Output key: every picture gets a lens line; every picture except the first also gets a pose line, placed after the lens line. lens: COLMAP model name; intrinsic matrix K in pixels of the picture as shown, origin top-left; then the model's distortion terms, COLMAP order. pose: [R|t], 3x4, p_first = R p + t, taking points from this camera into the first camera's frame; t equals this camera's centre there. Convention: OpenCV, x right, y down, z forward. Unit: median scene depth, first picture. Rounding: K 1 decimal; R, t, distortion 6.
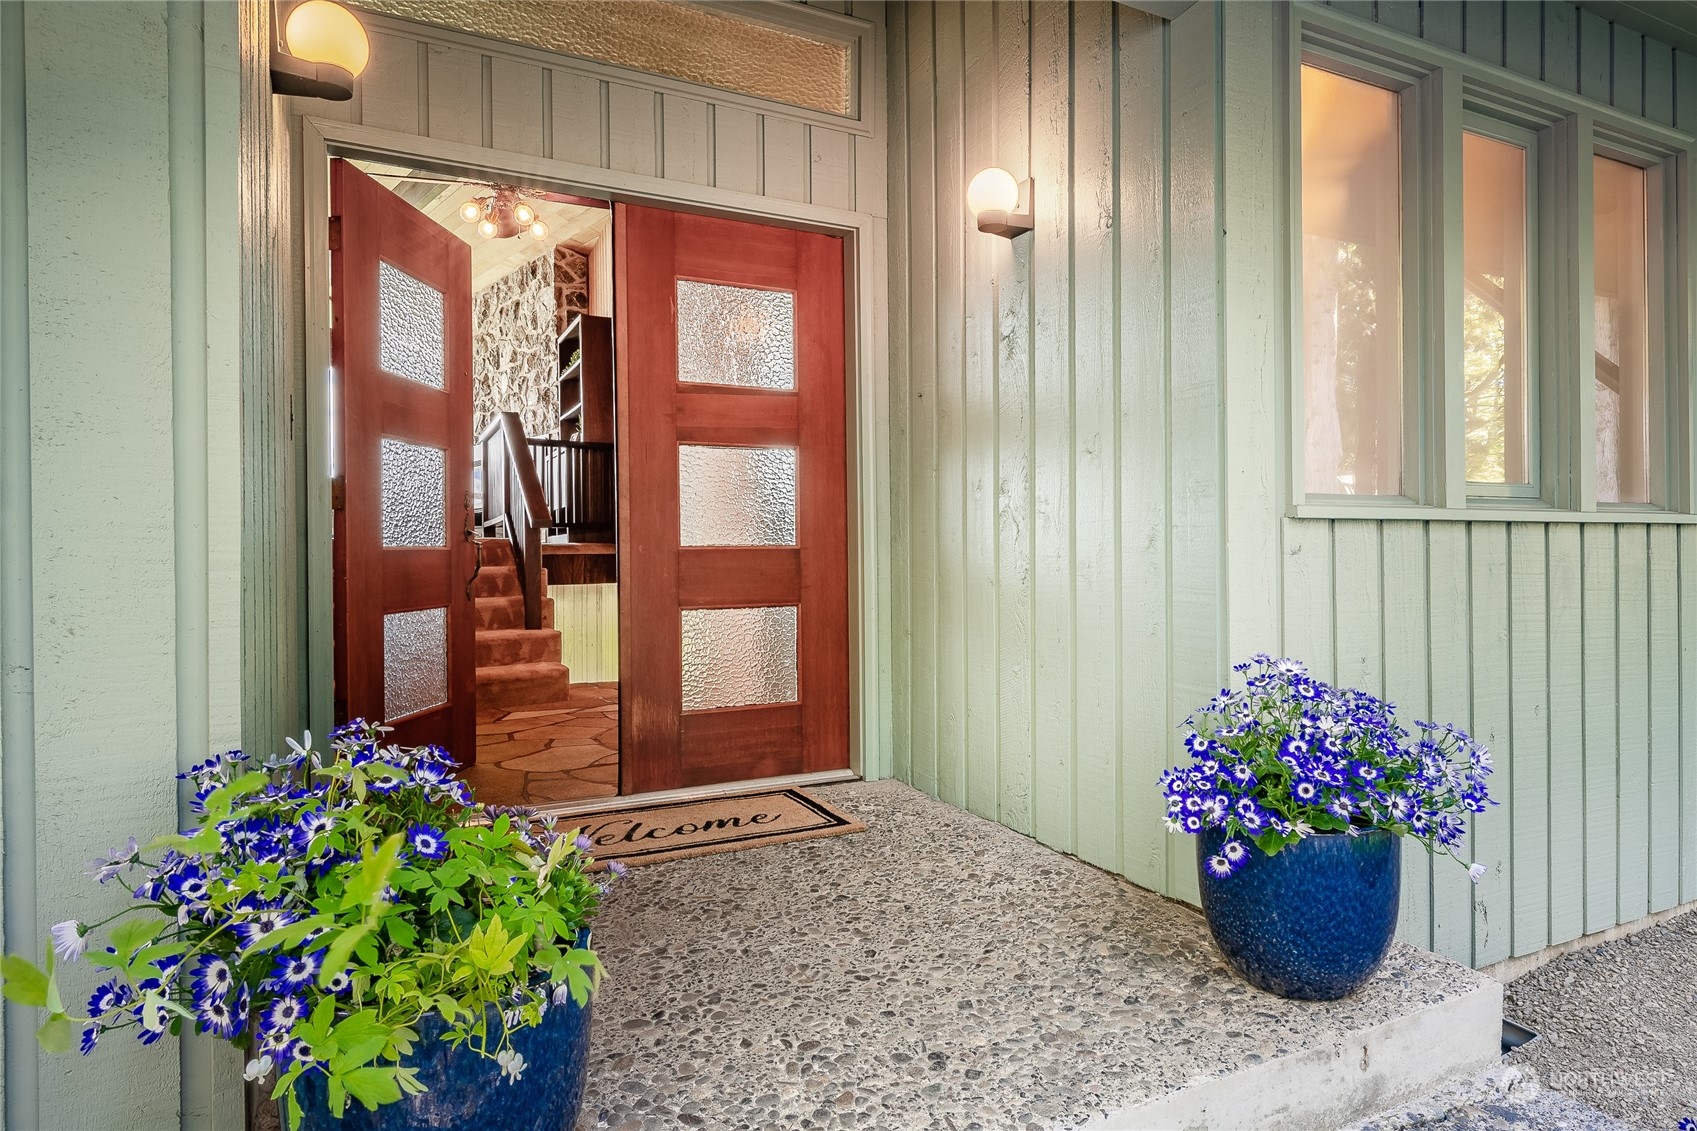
lens RADIAL K [[1010.2, 0, 851.2], [0, 1010.2, 567.9], [0, 0, 1]] dist [0.002468, 0.000105]
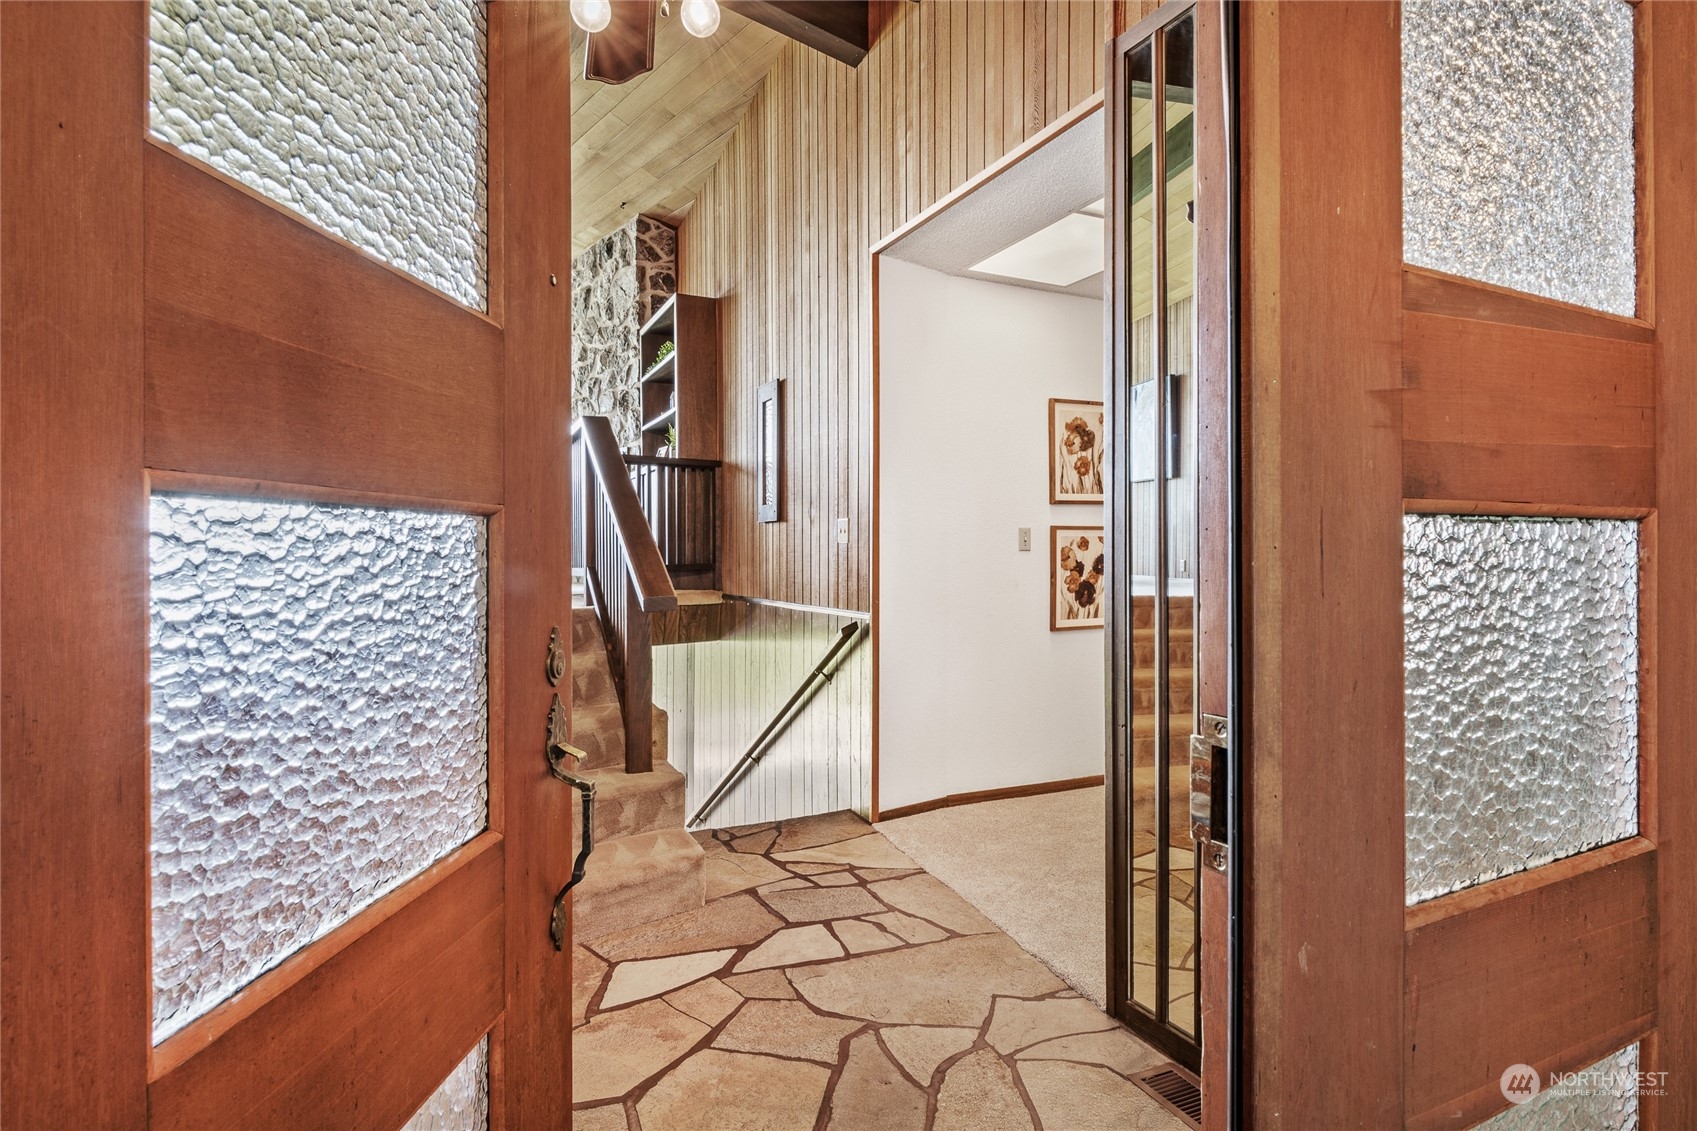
lens RADIAL K [[889.0, 0, 844.6], [0, 889.0, 554.3], [0, 0, 1]] dist [0.002578, 0.000233]
pose [[0.999896, 0.004818, -0.013582, -0.115745], [-0.004951, 0.999940, -0.009815, -0.041053], [0.013534, 0.009881, 0.999860, 0.292153]]
